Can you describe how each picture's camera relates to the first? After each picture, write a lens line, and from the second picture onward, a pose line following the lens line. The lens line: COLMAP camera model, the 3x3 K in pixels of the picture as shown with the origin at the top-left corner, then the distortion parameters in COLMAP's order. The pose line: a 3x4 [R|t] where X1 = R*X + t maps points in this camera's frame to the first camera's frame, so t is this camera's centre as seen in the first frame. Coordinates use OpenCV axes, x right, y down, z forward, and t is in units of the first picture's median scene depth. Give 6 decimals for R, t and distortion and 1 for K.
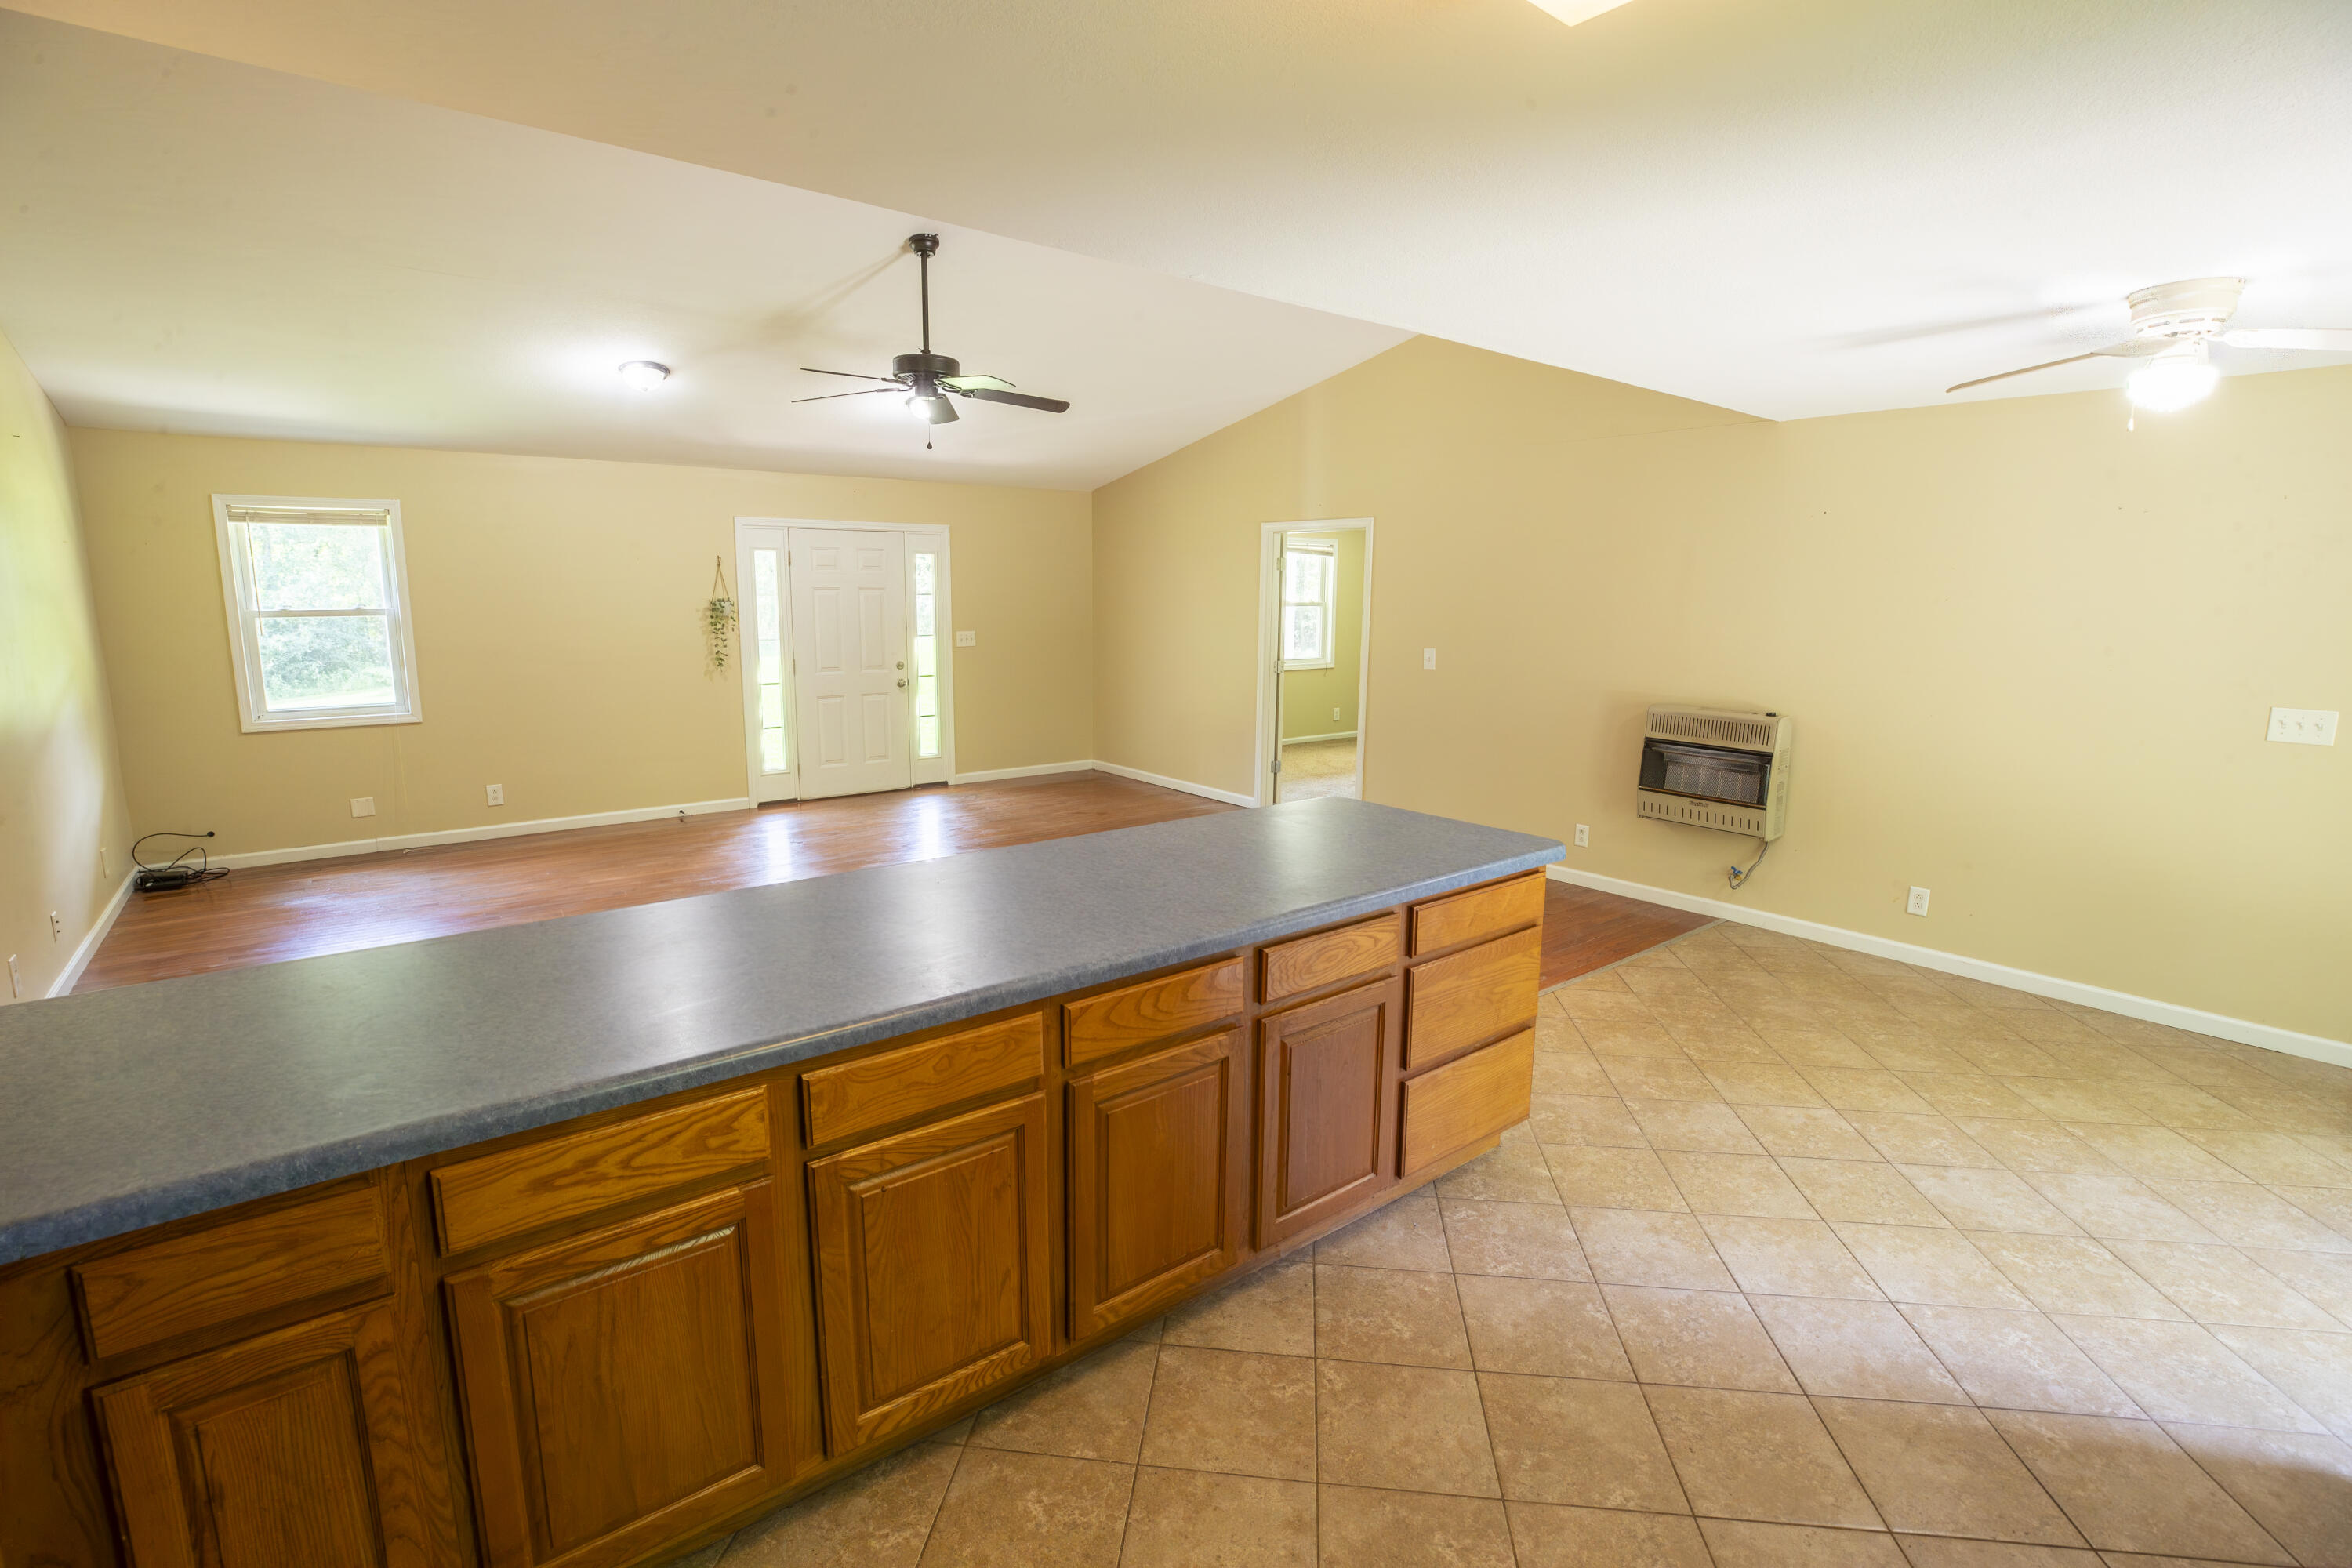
lens RADIAL K [[1090.4, 0, 1176.0], [0, 1090.4, 784.0], [0, 0, 1]] dist [-0.033821, 0.009241]
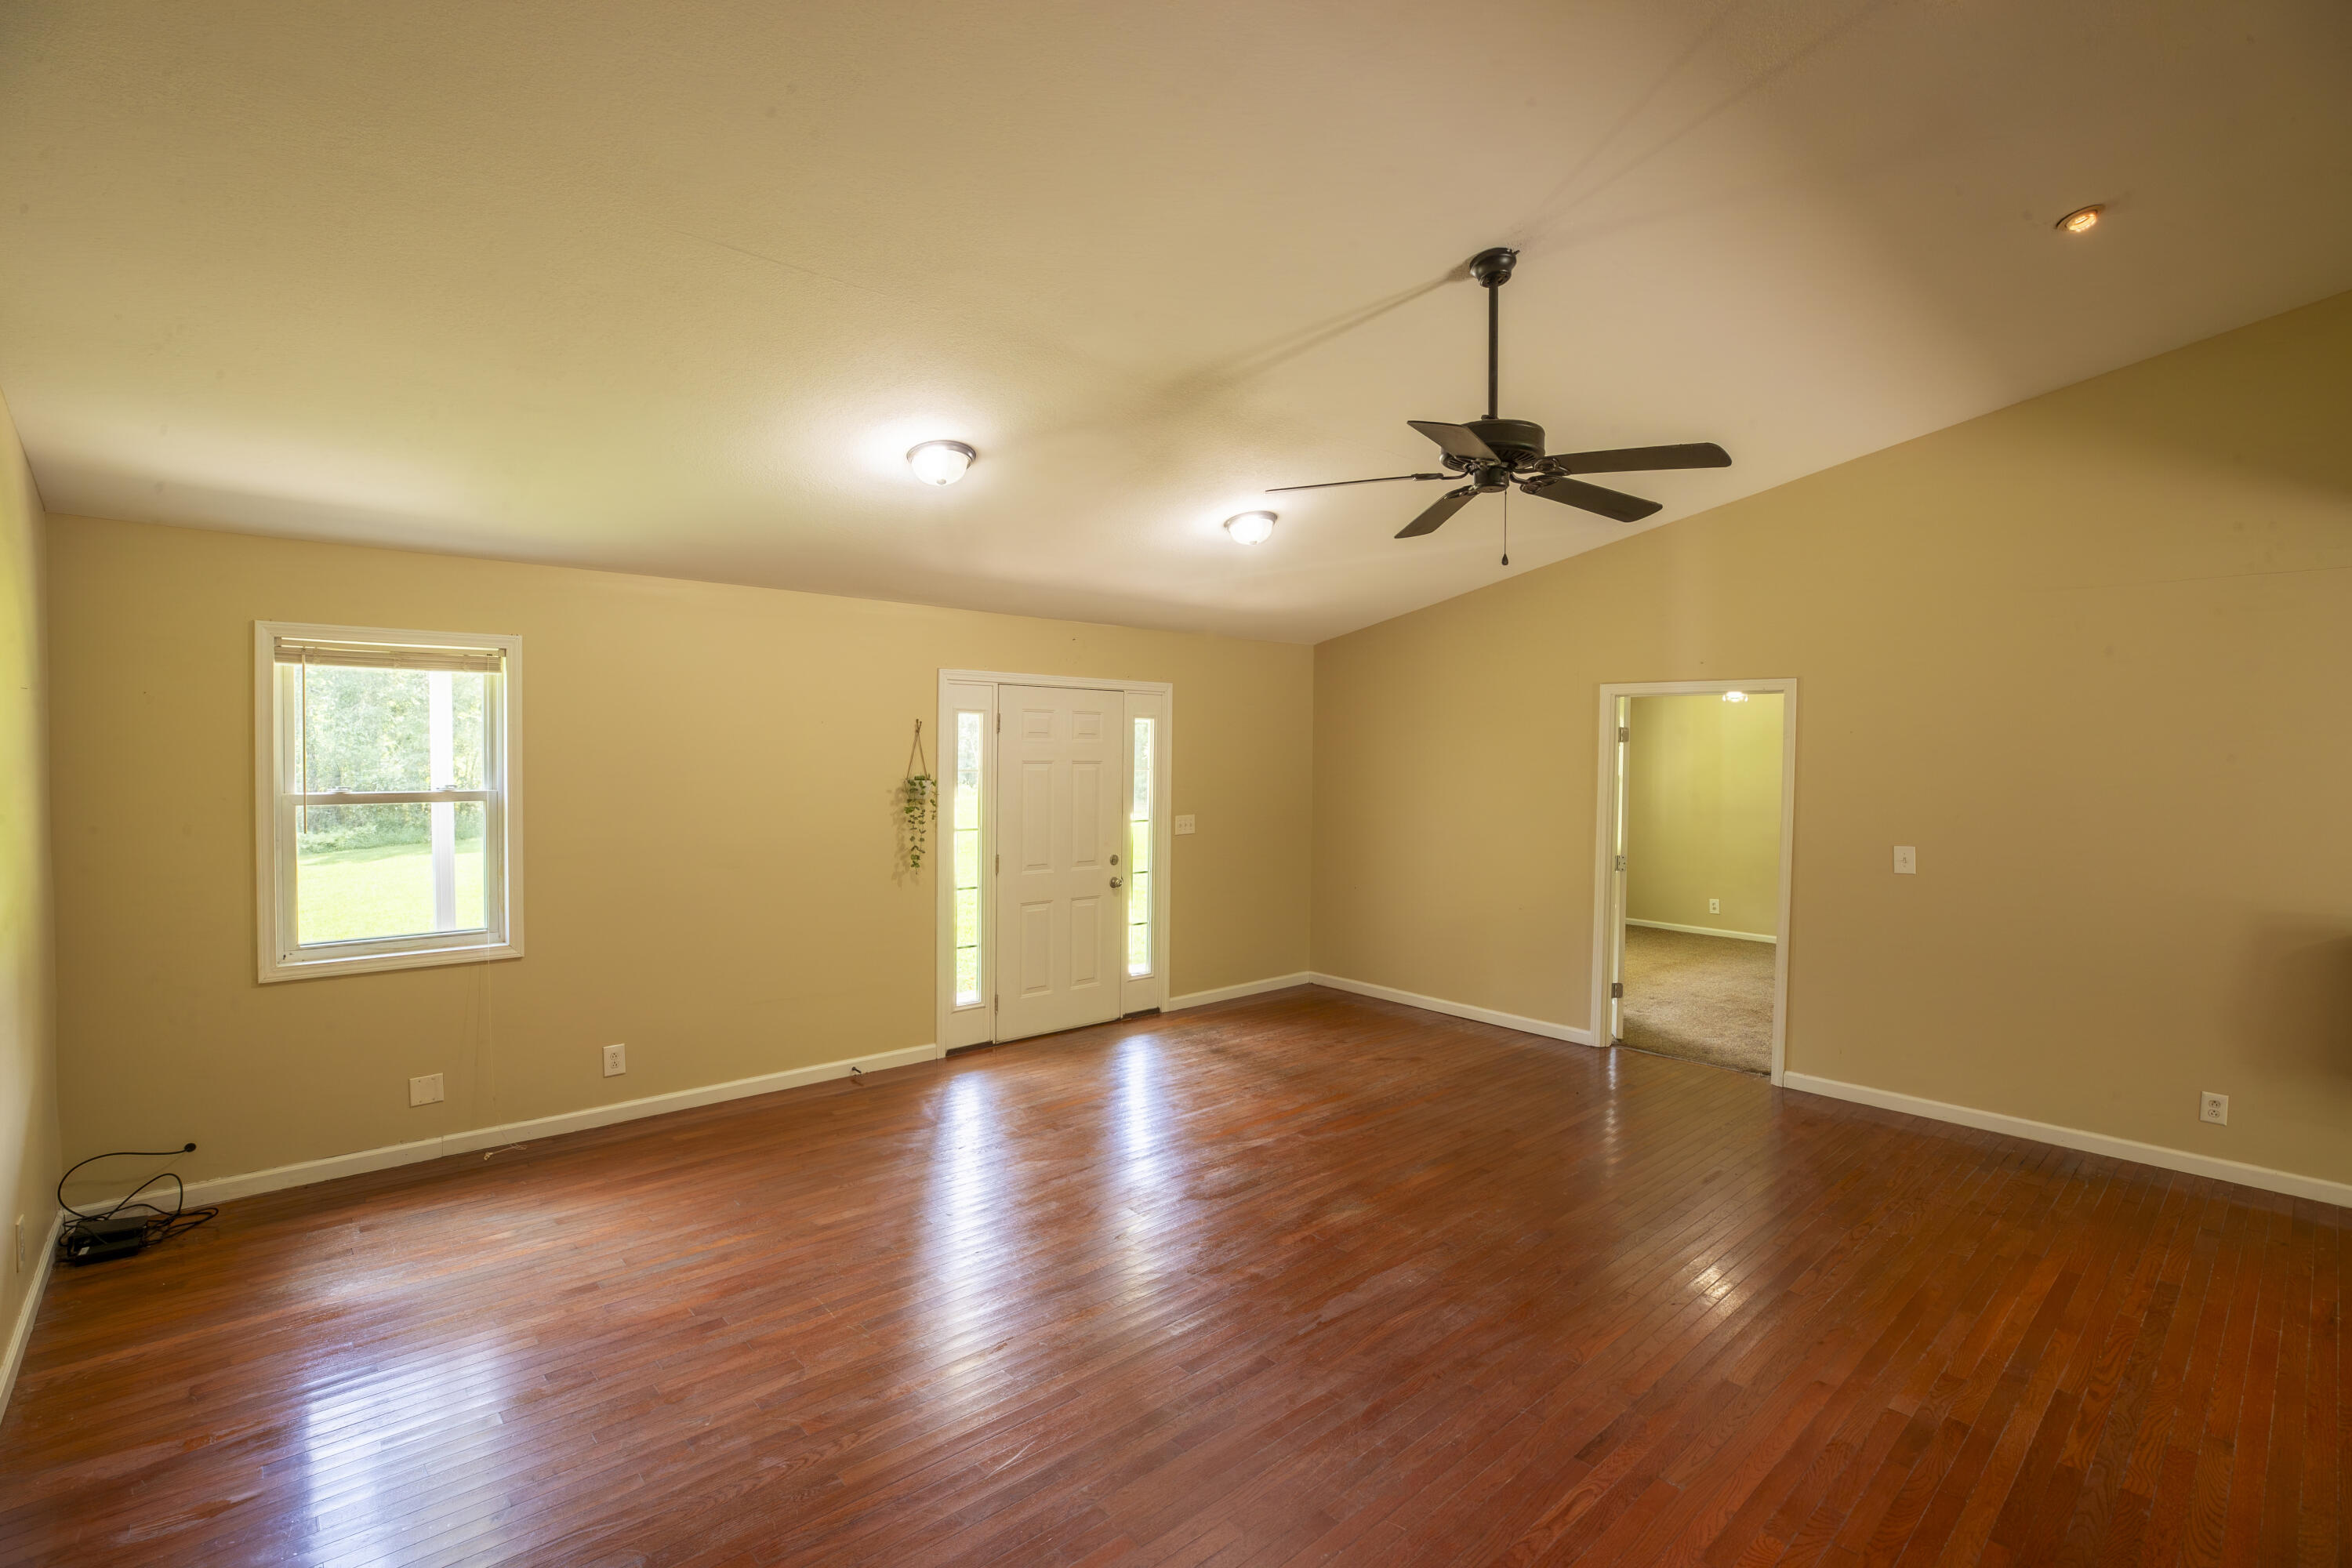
lens RADIAL K [[1076.2, 0, 1187.3], [0, 1076.2, 786.8], [0, 0, 1]] dist [-0.053318, 0.014331]
pose [[0.997760, 0.002353, 0.066856, -0.286055], [0.007280, 0.989626, -0.143485, -0.056744], [-0.066500, 0.143650, 0.987392, 0.262104]]
